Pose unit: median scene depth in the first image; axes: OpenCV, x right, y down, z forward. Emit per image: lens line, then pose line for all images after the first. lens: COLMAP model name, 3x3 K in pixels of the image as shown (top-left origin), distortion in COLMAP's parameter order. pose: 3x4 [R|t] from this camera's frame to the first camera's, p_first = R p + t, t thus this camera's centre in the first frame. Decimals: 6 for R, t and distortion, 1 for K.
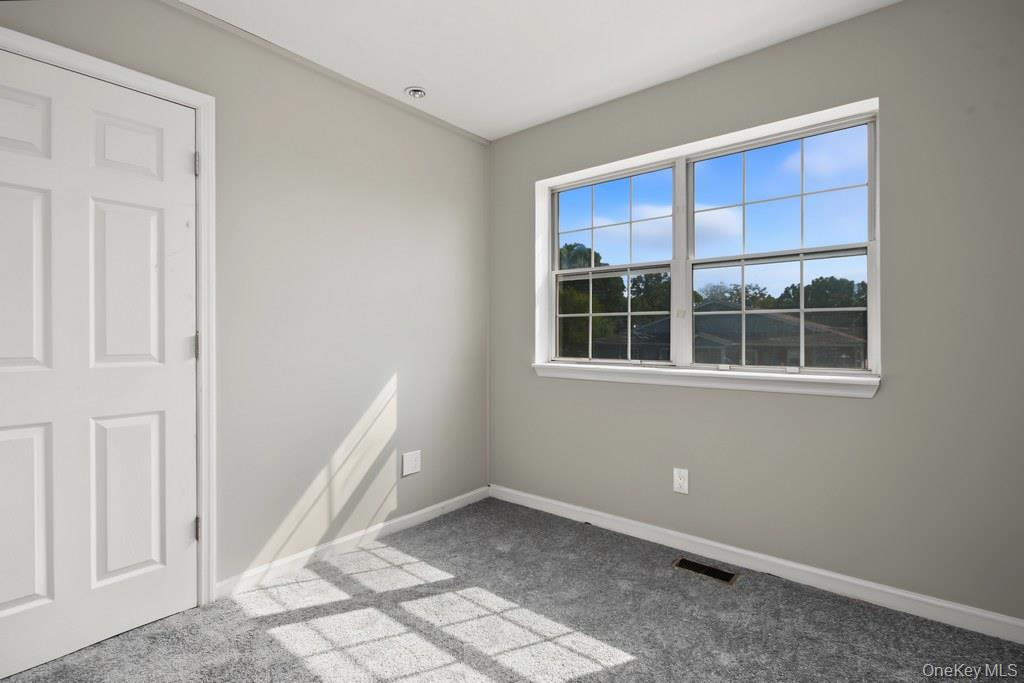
lens RADIAL K [[482.5, 0, 506.2], [0, 482.5, 341.0], [0, 0, 1]] dist [-0.000014, -0.003427]
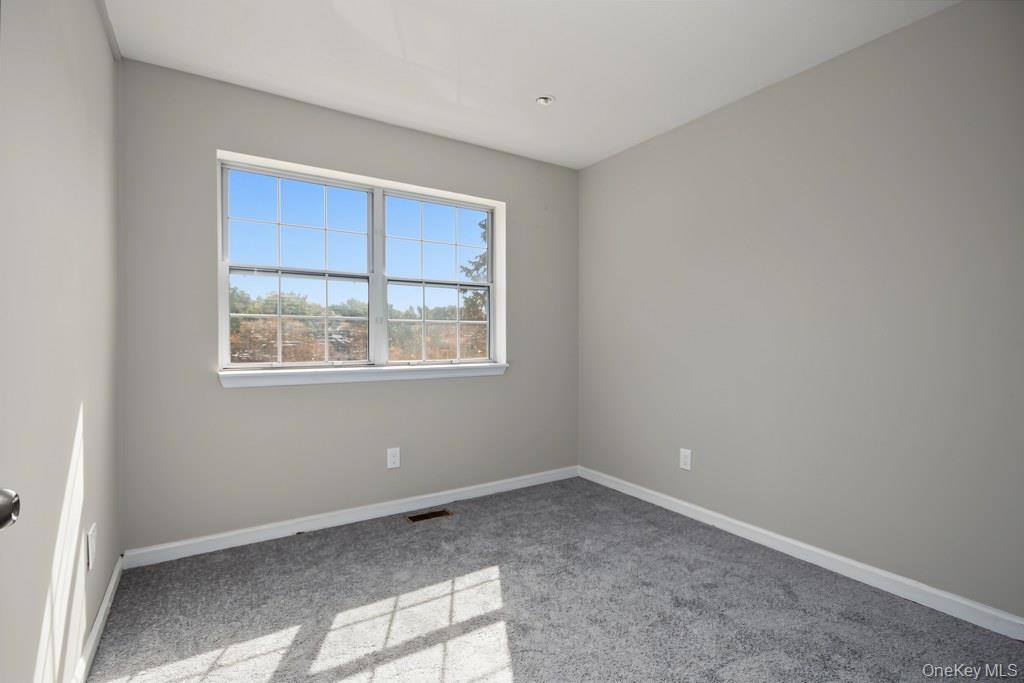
lens RADIAL K [[482.5, 0, 522.1], [0, 482.5, 339.6], [0, 0, 1]] dist [-0.000014, -0.003427]
pose [[0.291142, -0.009381, 0.956634, -0.672749], [-0.000056, 0.999952, 0.009823, -0.019951], [-0.956680, -0.002914, 0.291128, 0.319252]]
